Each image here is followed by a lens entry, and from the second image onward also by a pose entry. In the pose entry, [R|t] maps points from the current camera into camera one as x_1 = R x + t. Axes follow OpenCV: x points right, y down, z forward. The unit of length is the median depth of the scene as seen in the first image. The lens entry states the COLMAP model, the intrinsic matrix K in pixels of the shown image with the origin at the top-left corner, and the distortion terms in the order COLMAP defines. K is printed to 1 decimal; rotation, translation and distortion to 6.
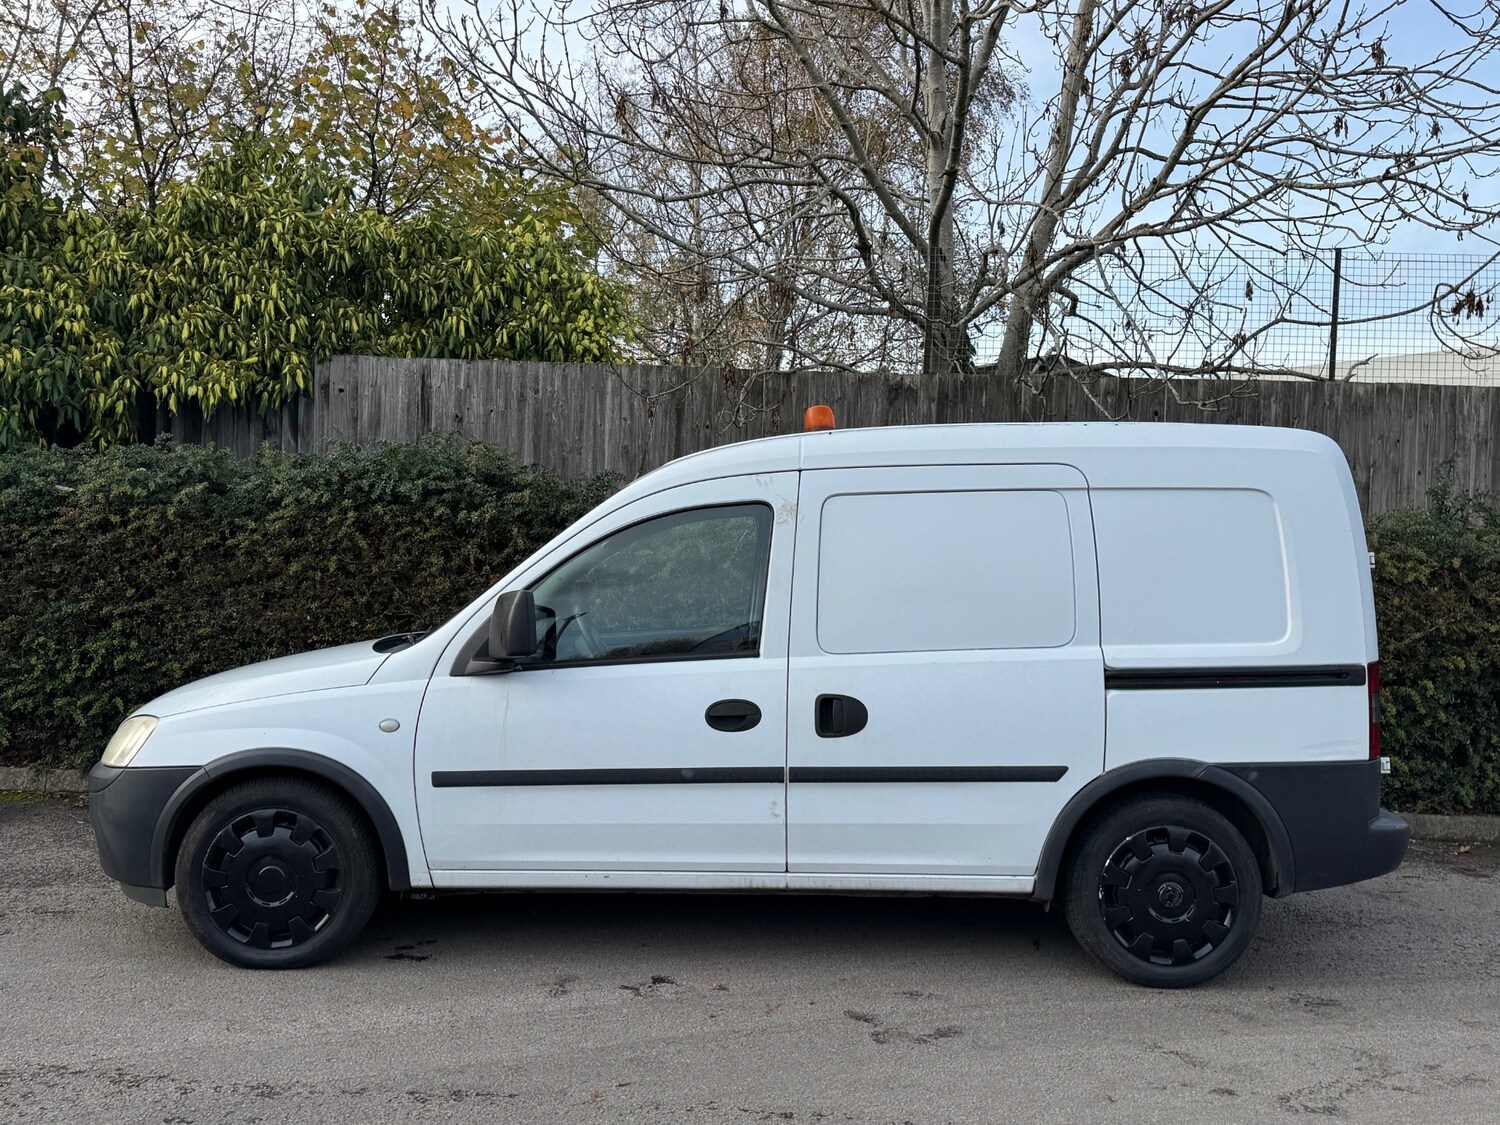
lens RADIAL K [[1352.7, 0, 750.0], [0, 1352.7, 562.5], [0, 0, 1]] dist [0.186003, -0.369000]
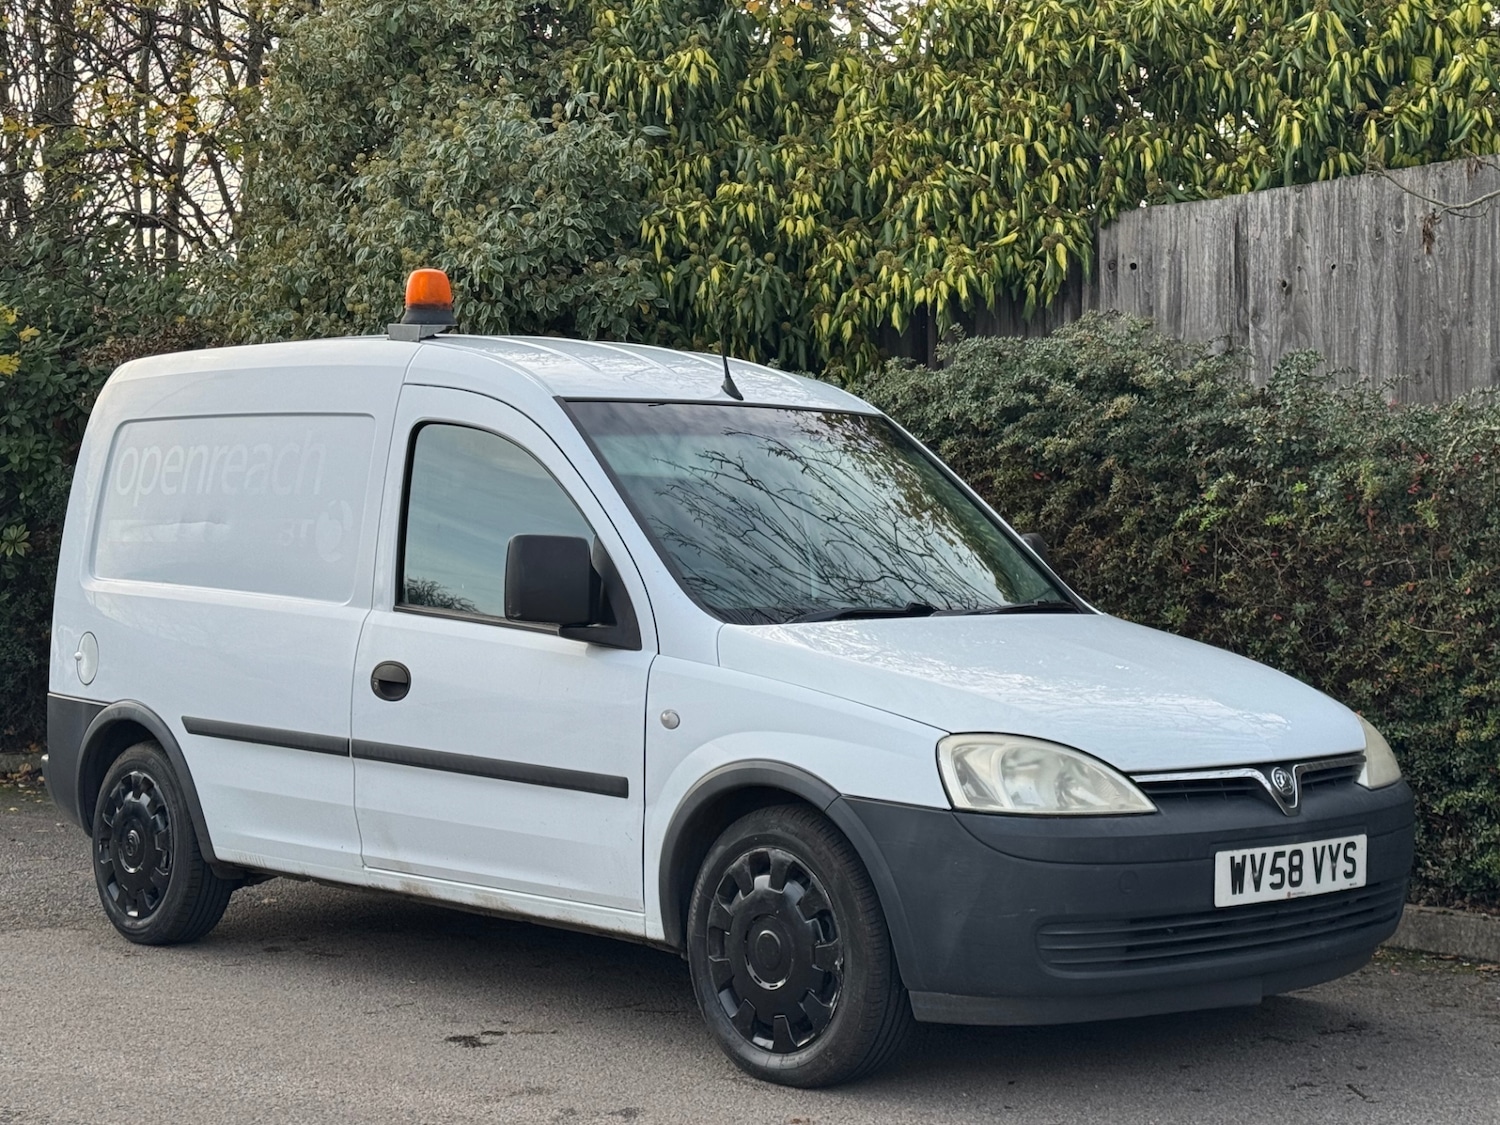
lens RADIAL K [[2395.4, 0, 750.0], [0, 2395.4, 562.5], [0, 0, 1]] dist [0.180016, -0.222519]
pose [[0.667308, -0.029782, -0.744186, 0.414762], [0.019947, 0.999556, -0.022115, 0.032642], [0.744514, -0.000087, 0.667606, 0.130819]]
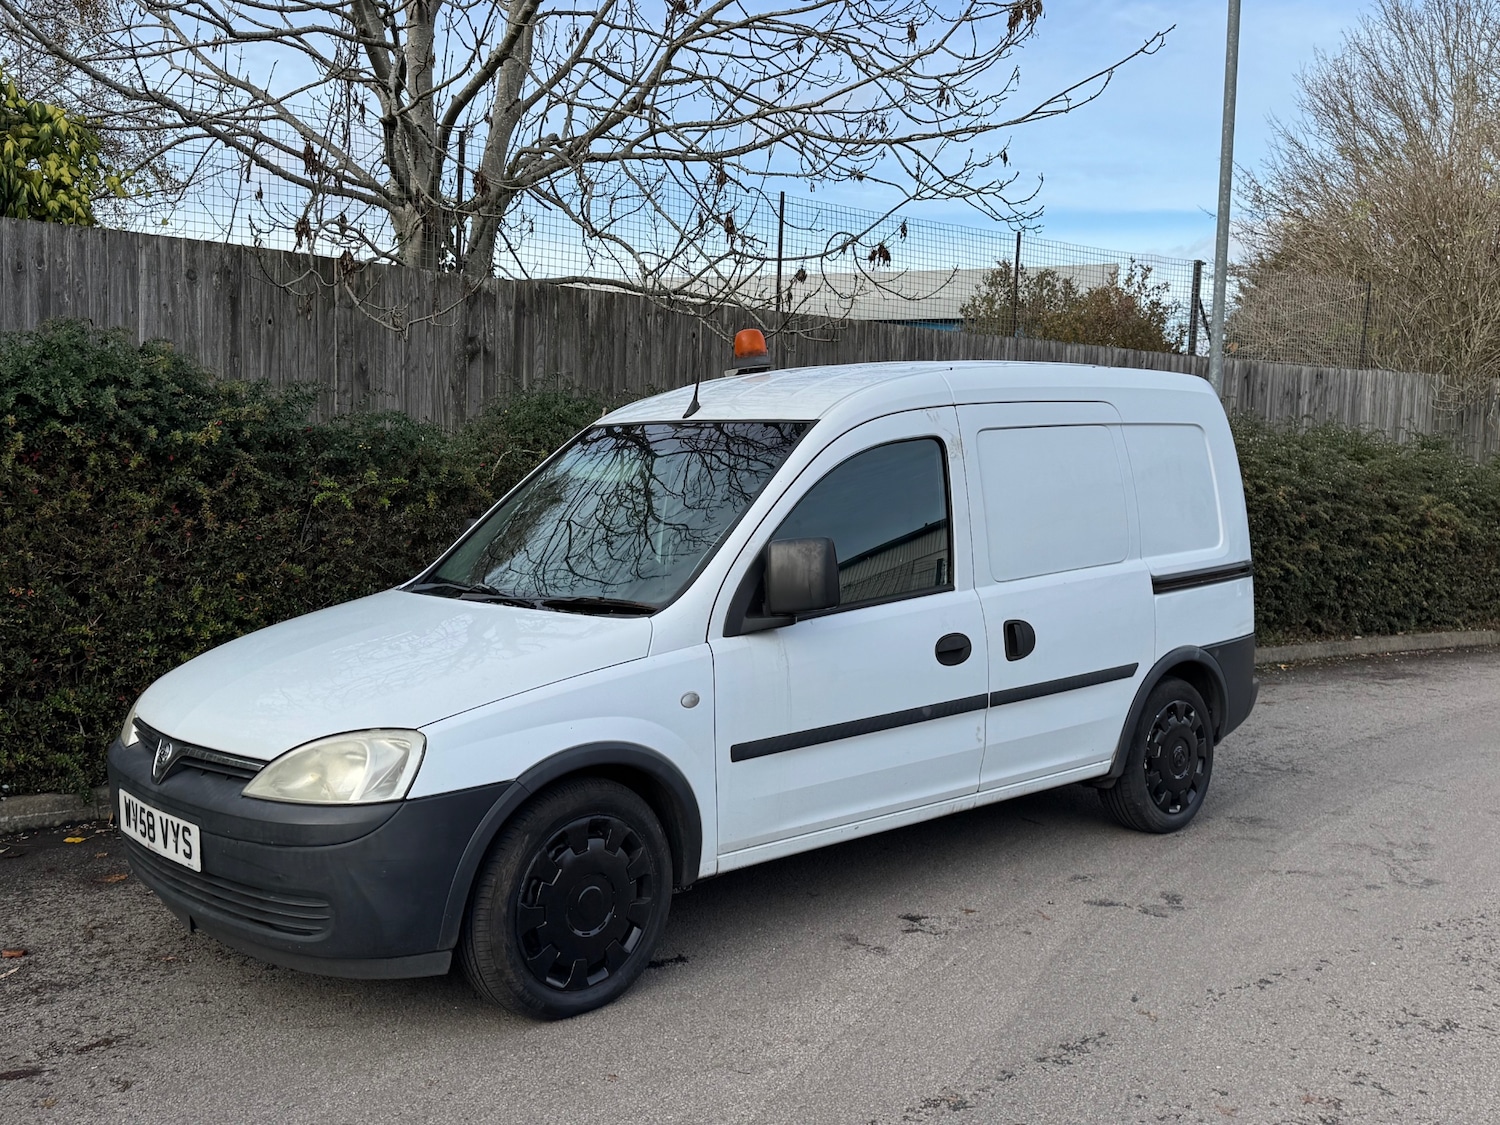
lens RADIAL K [[1404.8, 0, 750.0], [0, 1404.8, 562.5], [0, 0, 1]] dist [0.165796, -0.312832]
pose [[0.746807, -0.061982, 0.662147, -0.402306], [0.014507, 0.996929, 0.076958, -0.017266], [-0.664883, -0.047867, 0.745412, 0.156261]]
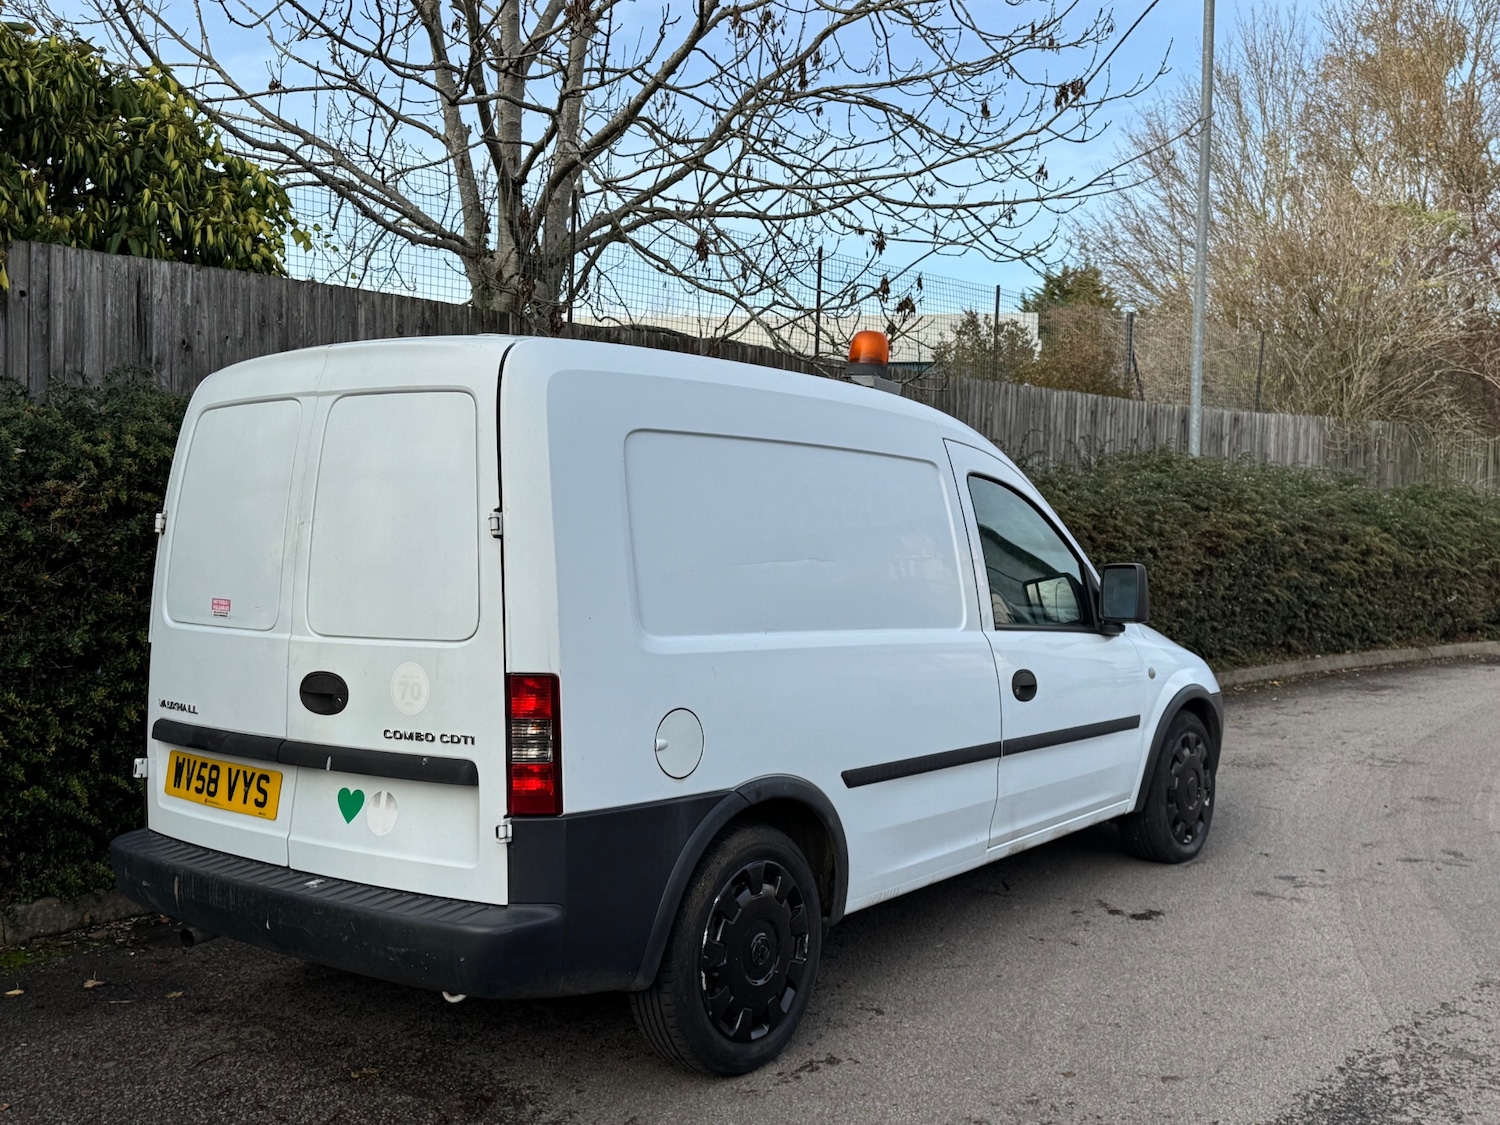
lens RADIAL K [[1488.5, 0, 750.0], [0, 1488.5, 562.5], [0, 0, 1]] dist [0.179412, -0.375257]
pose [[0.617544, -0.053336, 0.784726, -0.680330], [0.021723, 0.998474, 0.050769, -0.025016], [-0.786236, -0.014305, 0.617760, 0.268835]]
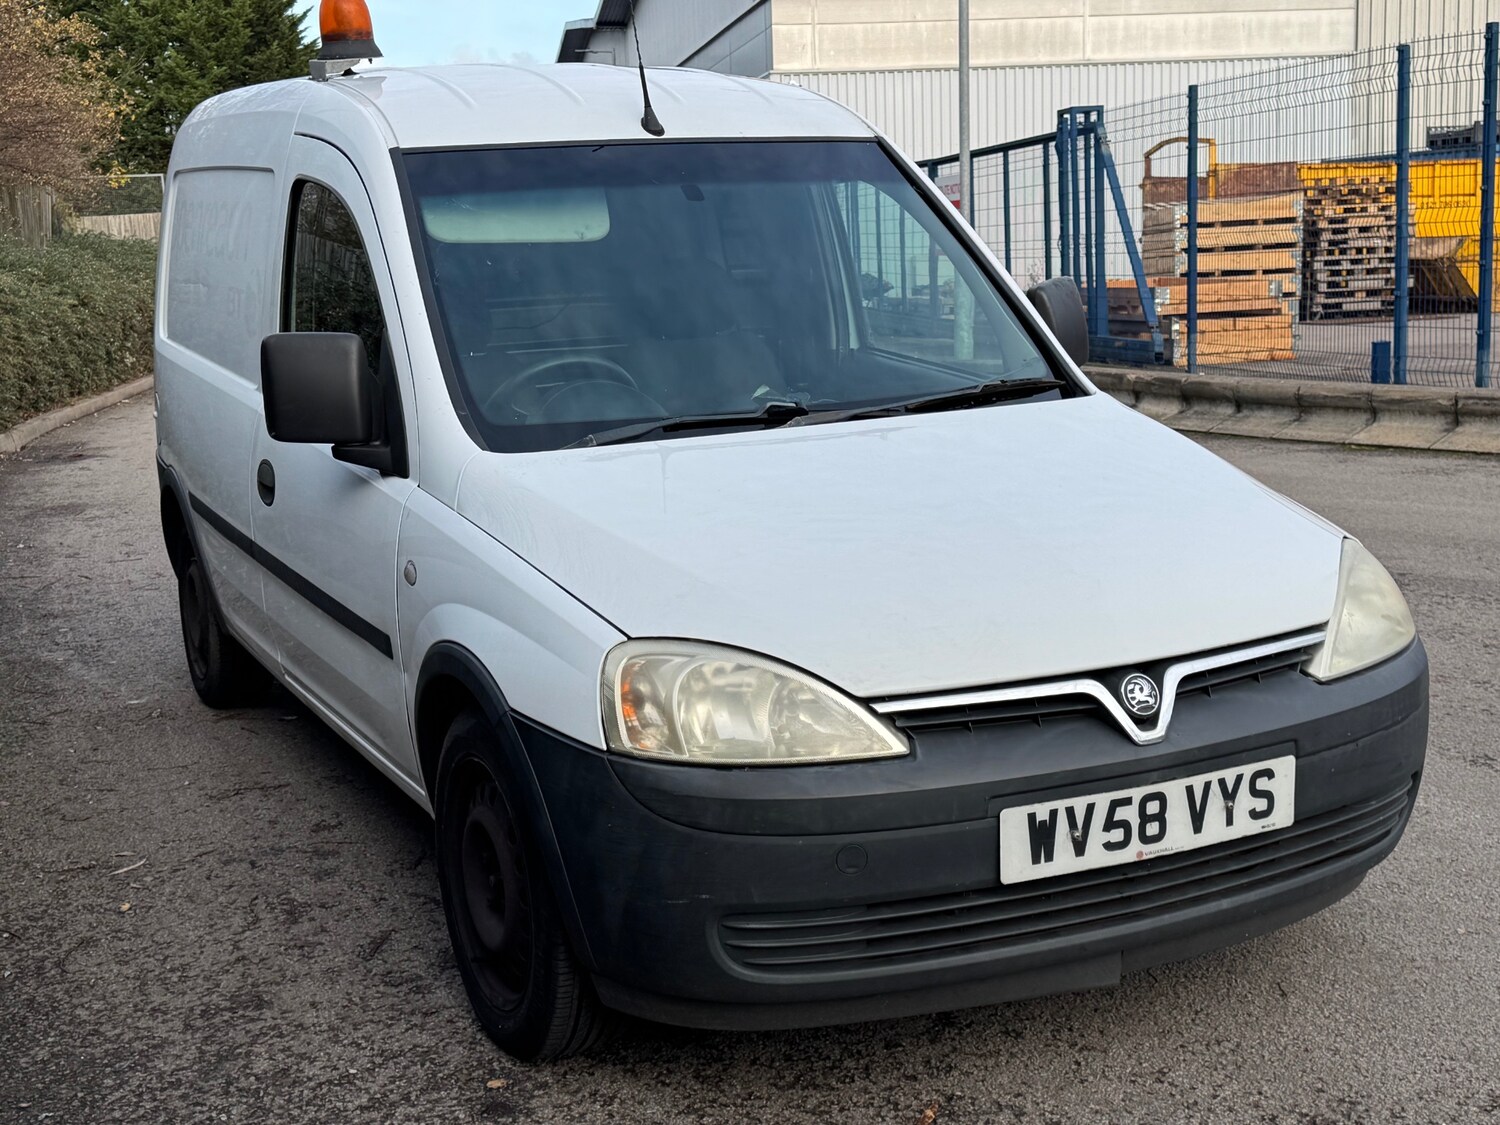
lens RADIAL K [[1887.4, 0, 750.0], [0, 1887.4, 562.5], [0, 0, 1]] dist [0.170566, -0.002945]
pose [[0.424499, 0.119077, -0.897564, 0.320423], [0.051417, 0.986544, 0.155199, -0.001063], [0.903967, -0.112032, 0.412665, 0.433615]]
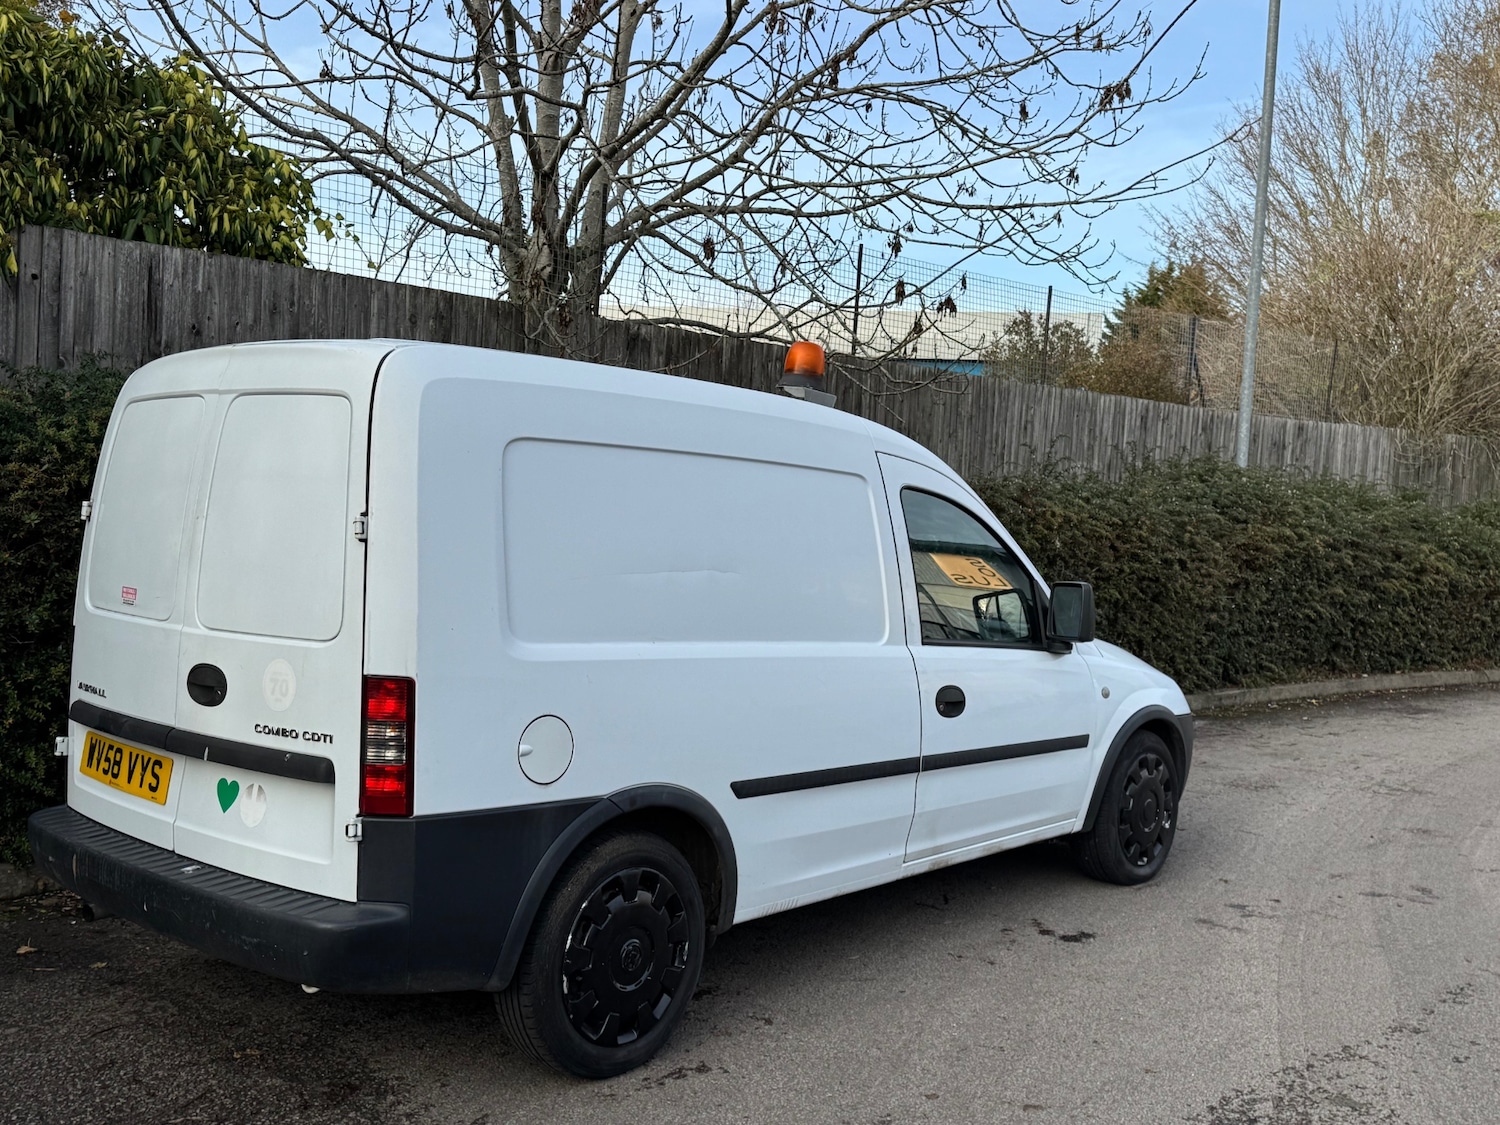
lens RADIAL K [[1487.5, 0, 745.5], [0, 1487.5, 559.9], [0, 0, 1]] dist [0.189119, -0.405308]
pose [[0.669065, -0.034143, 0.742419, -0.644215], [-0.012812, 0.998266, 0.057455, -0.032176], [-0.743094, -0.047953, 0.667467, 0.221370]]
